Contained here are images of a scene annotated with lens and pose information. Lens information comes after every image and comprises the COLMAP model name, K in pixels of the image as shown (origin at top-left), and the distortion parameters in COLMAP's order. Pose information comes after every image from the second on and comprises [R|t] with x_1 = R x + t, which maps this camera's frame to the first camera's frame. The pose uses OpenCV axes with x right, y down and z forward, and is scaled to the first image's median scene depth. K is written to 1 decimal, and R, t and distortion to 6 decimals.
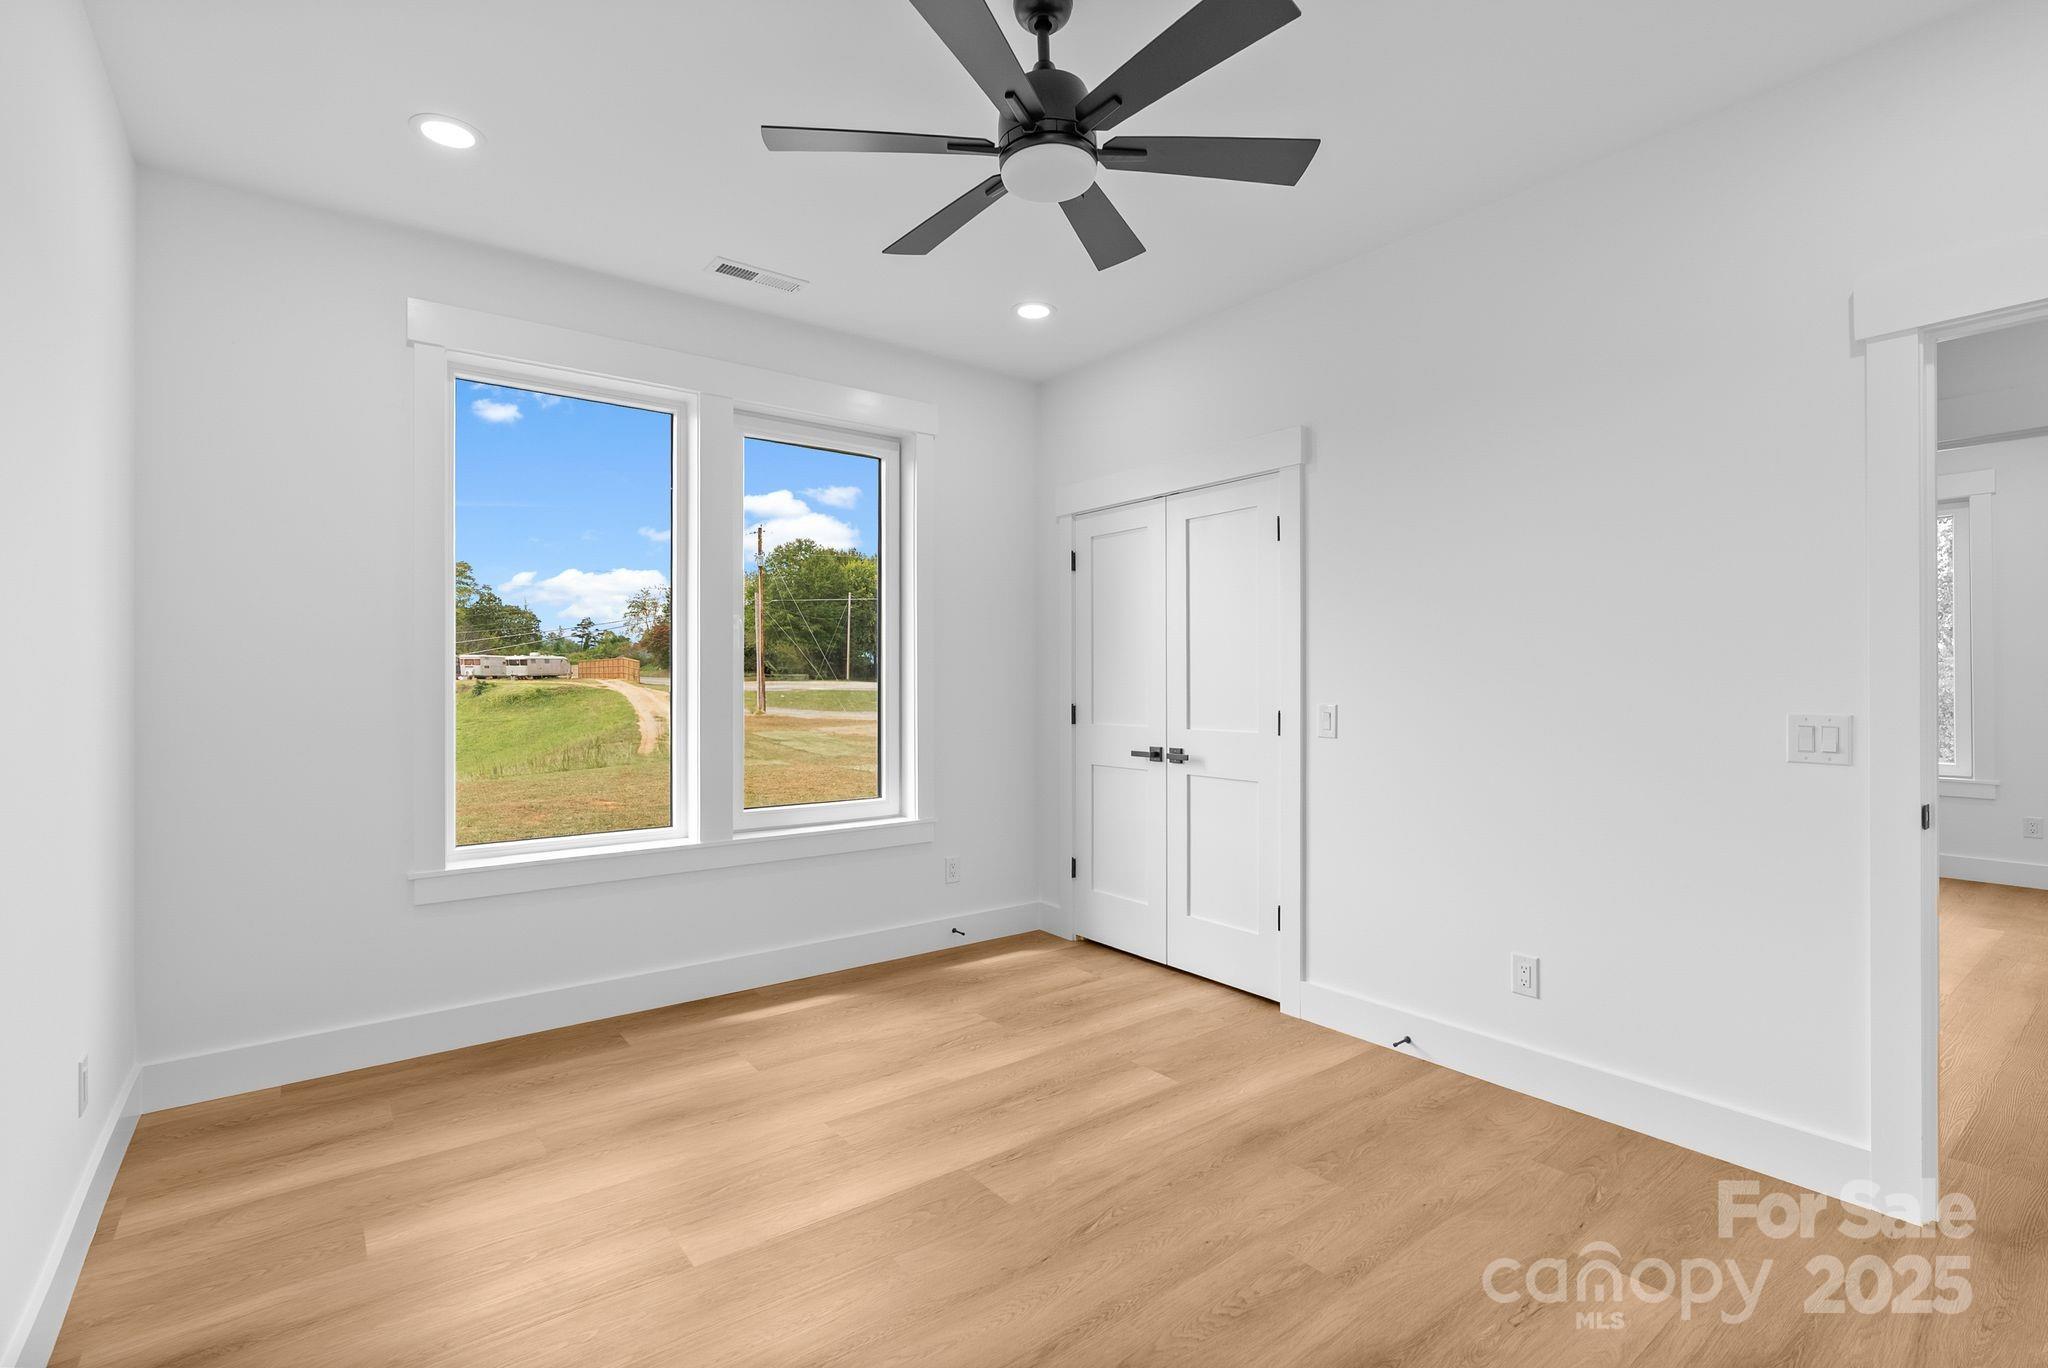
lens RADIAL K [[953.2, 0, 1018.9], [0, 953.2, 676.1], [0, 0, 1]] dist [-0.013722, 0.000293]
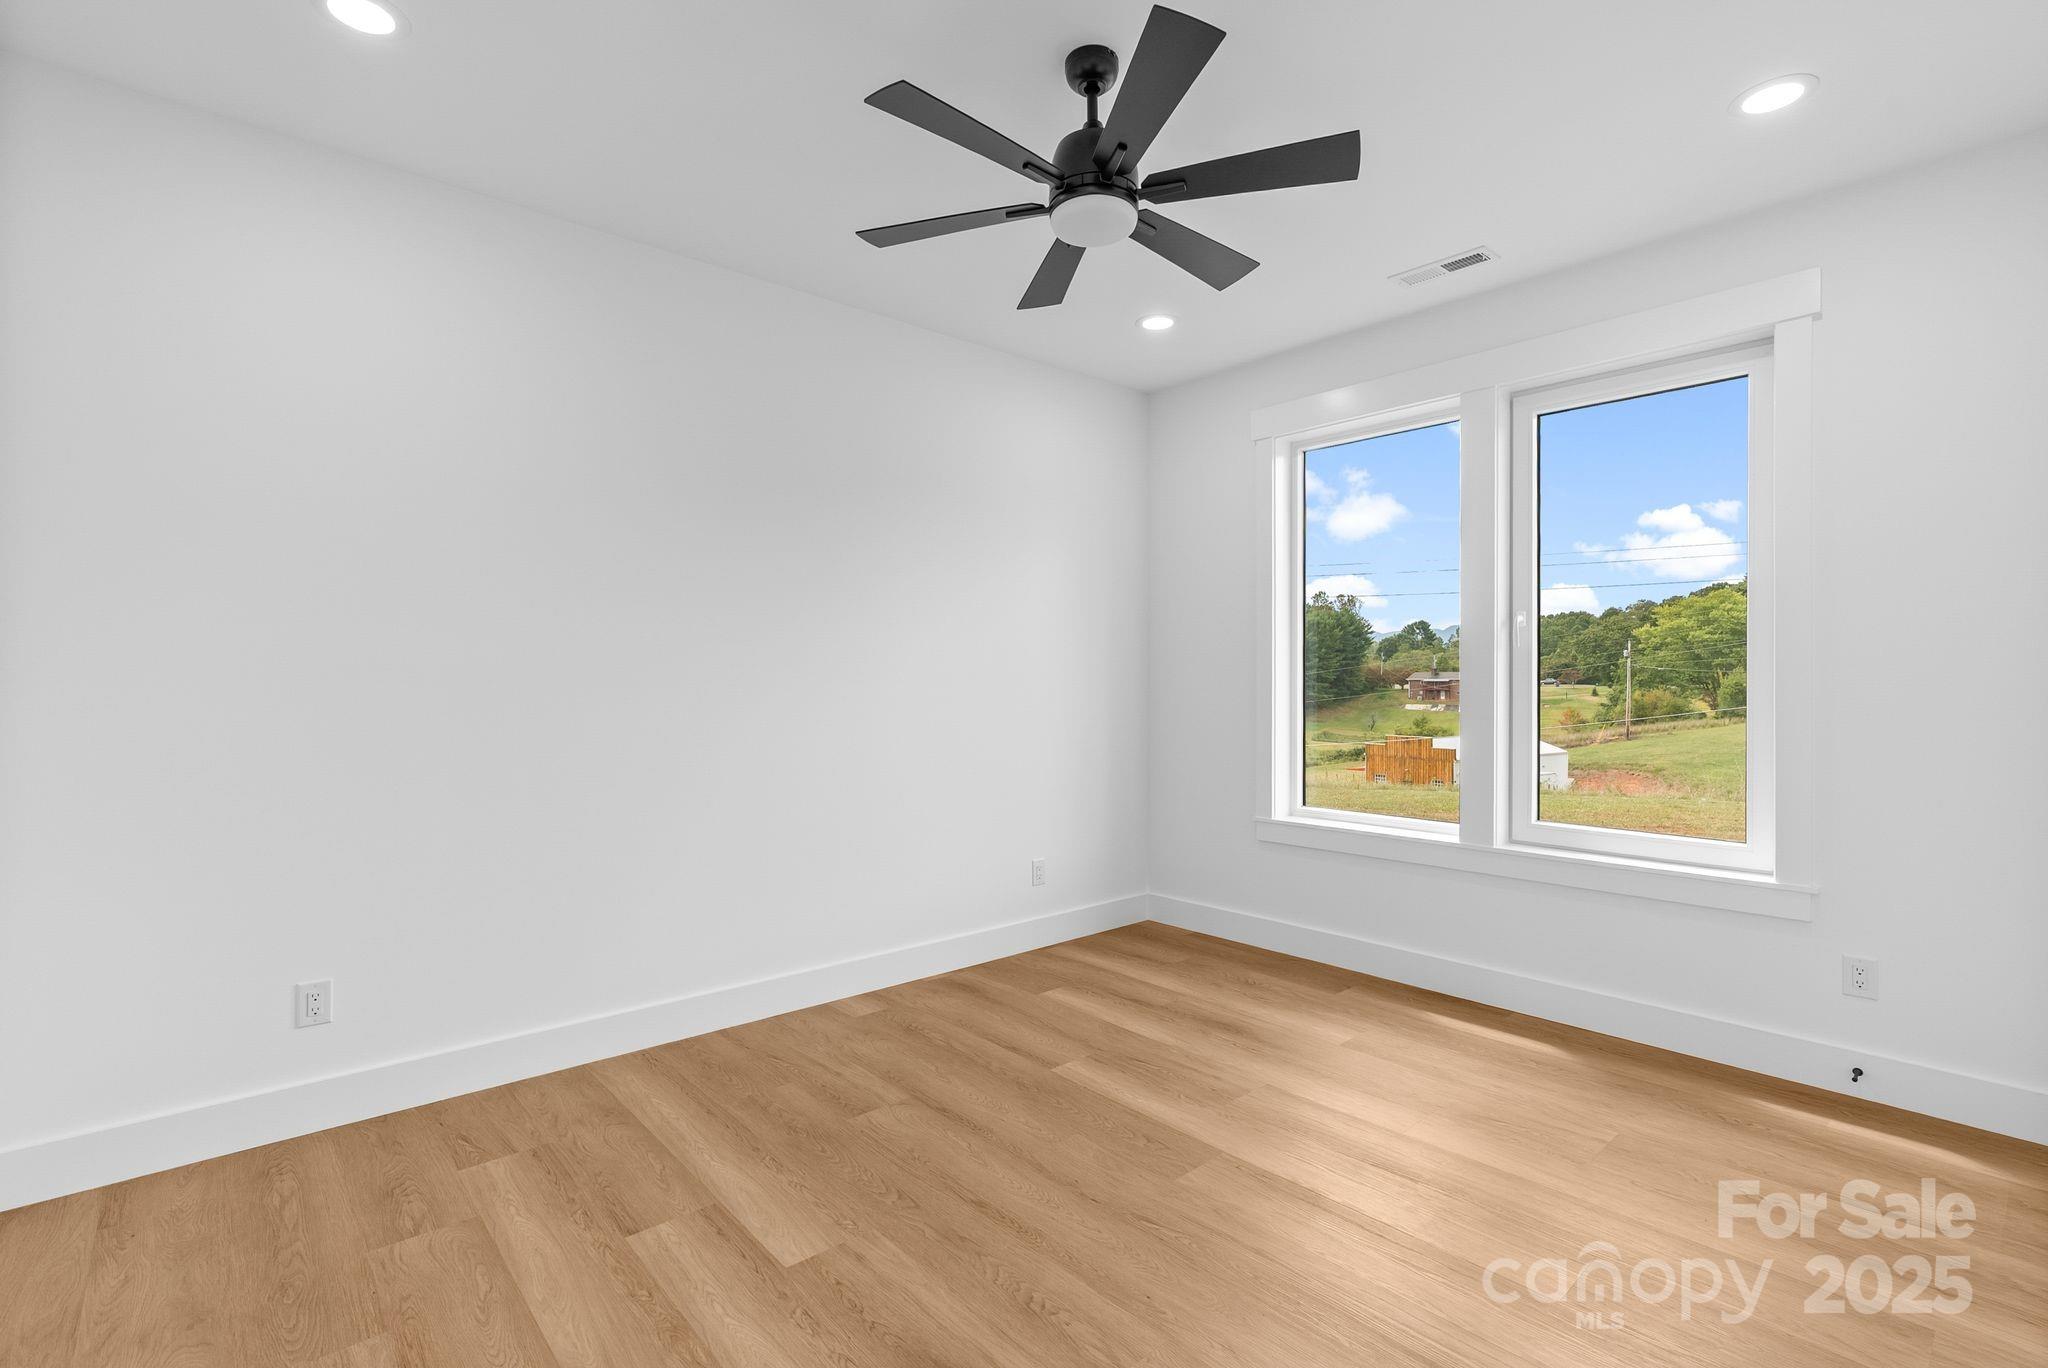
lens RADIAL K [[955.3, 0, 1028.4], [0, 955.3, 689.8], [0, 0, 1]] dist [-0.014368, -0.000065]
pose [[0.051278, 0.011660, -0.998616, 0.766542], [0.004640, 0.999918, 0.011914, -0.001044], [0.998674, -0.005245, 0.051219, 0.584075]]
